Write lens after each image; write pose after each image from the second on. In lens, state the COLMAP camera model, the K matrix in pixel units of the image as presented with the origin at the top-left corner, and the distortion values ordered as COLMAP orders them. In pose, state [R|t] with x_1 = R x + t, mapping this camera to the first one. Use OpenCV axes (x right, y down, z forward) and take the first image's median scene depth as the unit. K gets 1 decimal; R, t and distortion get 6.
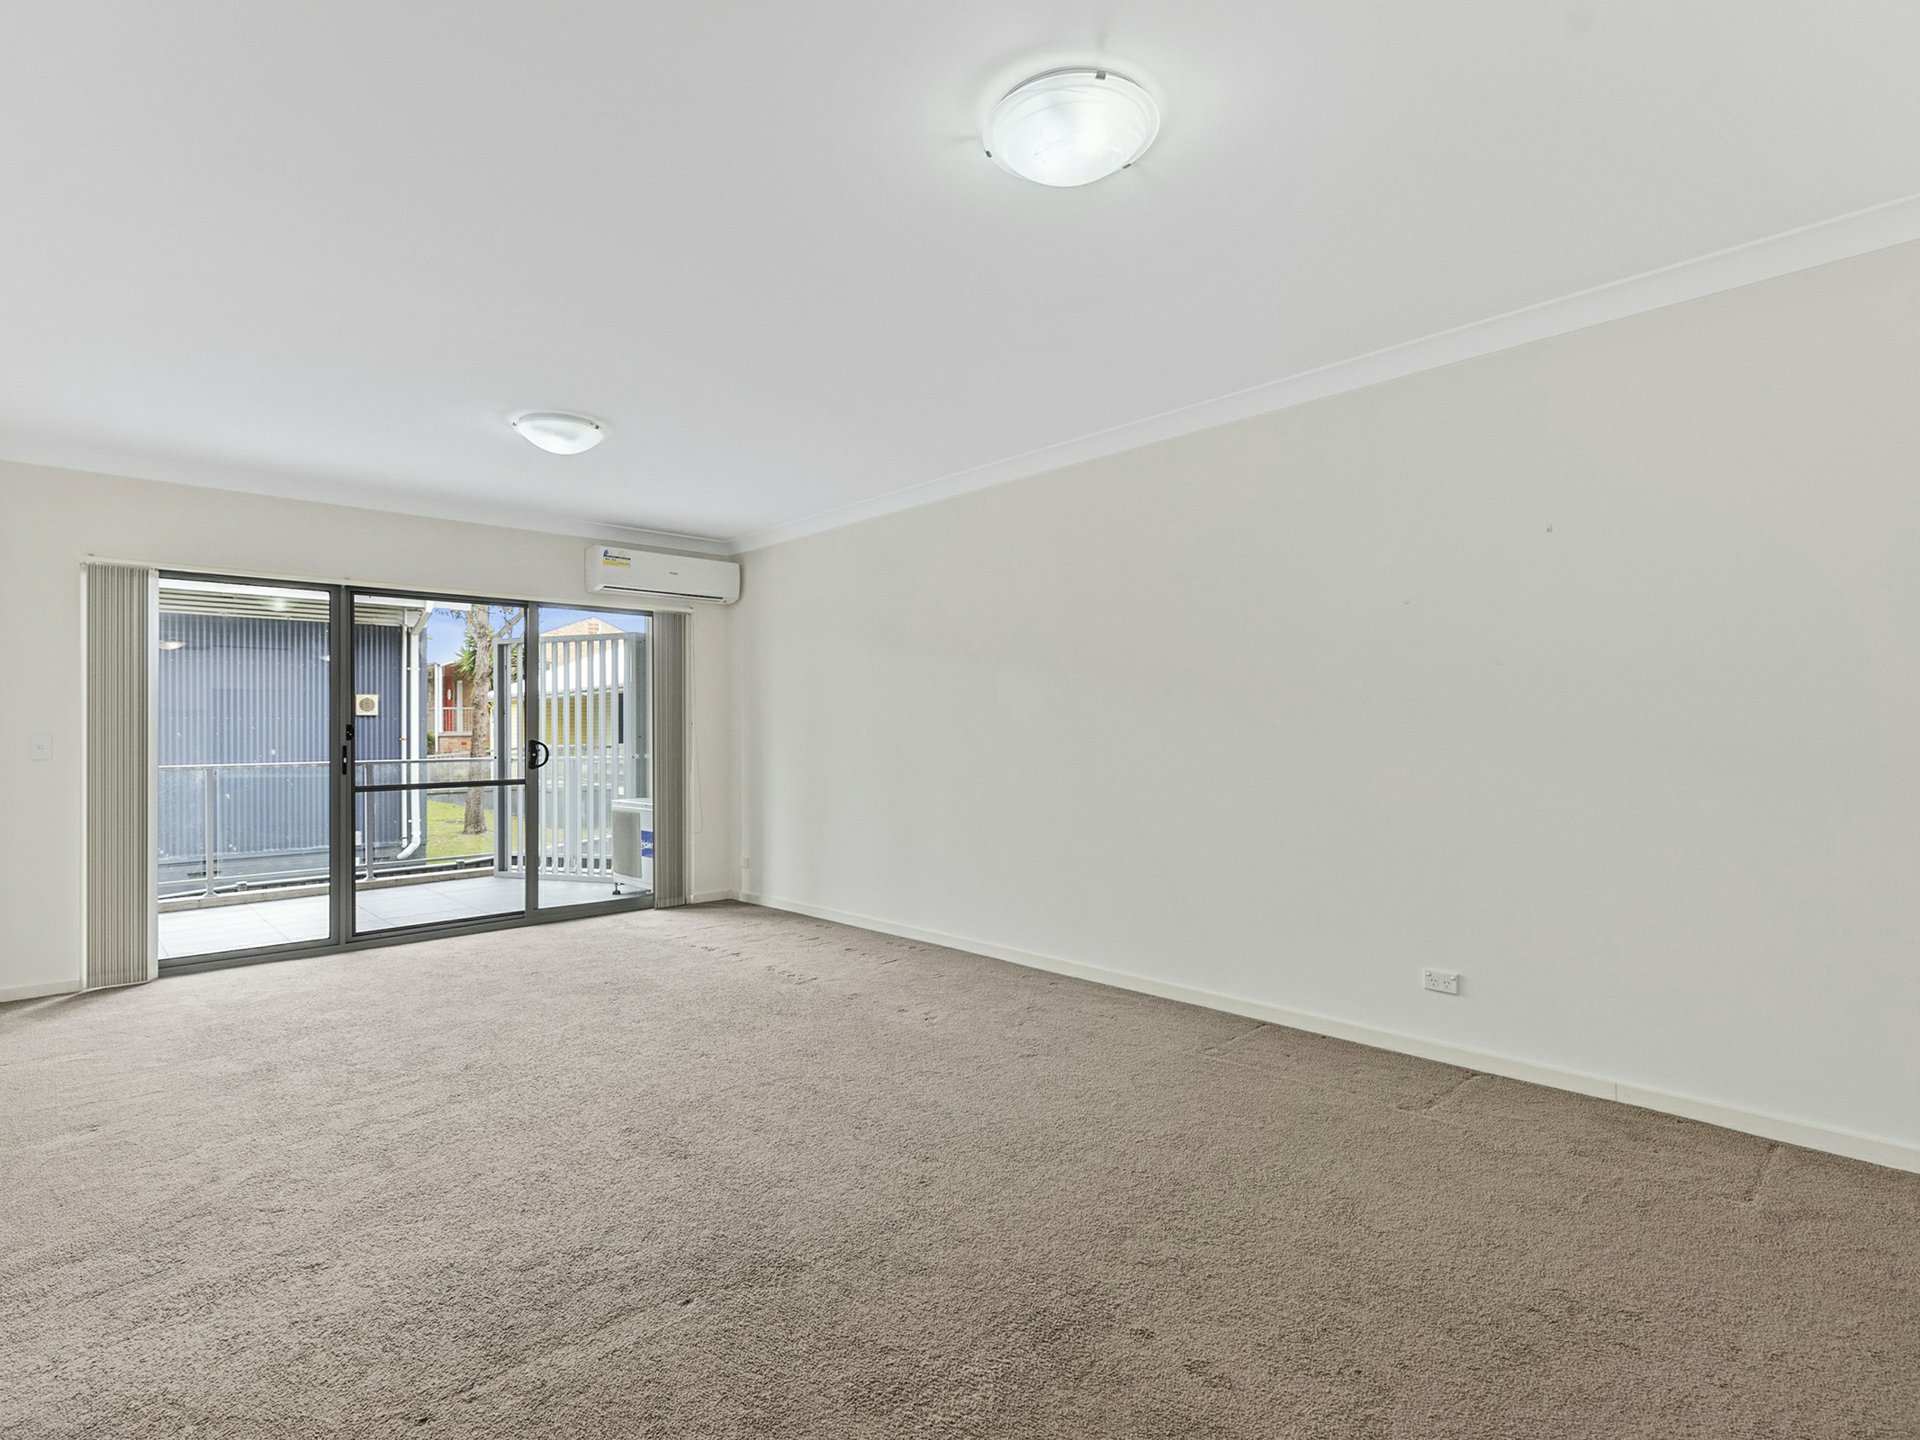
lens RADIAL K [[956.5, 0, 960.0], [0, 956.5, 720.0], [0, 0, 1]] dist [-0.000222, -0.000324]
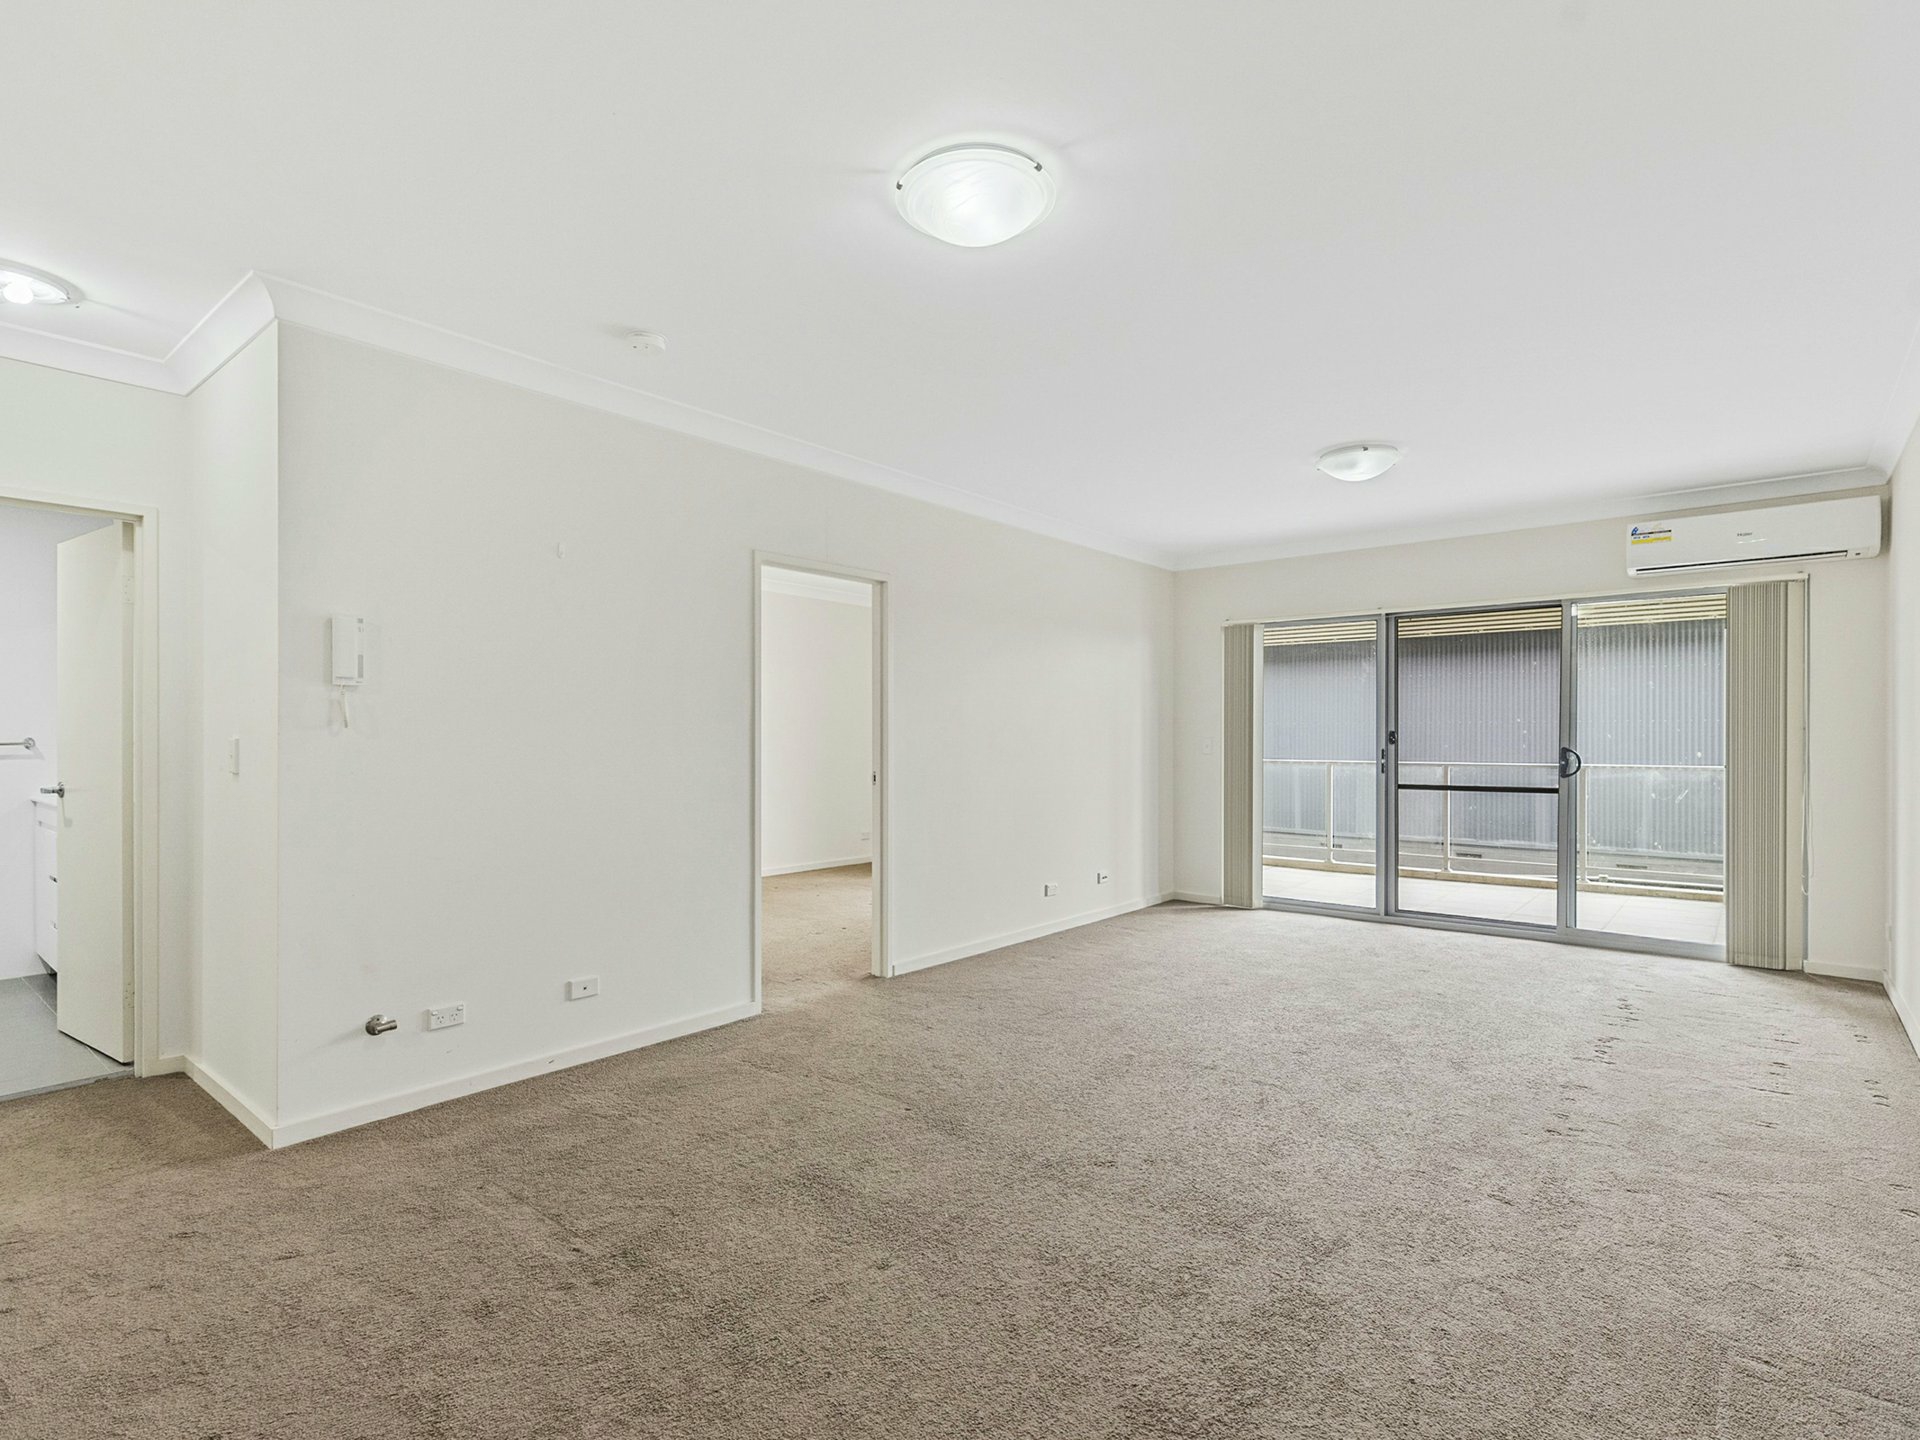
lens RADIAL K [[962.5, 0, 959.6], [0, 962.5, 743.1], [0, 0, 1]] dist [0.001747, 0.000137]
pose [[0.135180, 0.014210, -0.990719, 0.459029], [0.011120, 0.999812, 0.015858, -0.005423], [0.990759, -0.013160, 0.134997, 0.315352]]
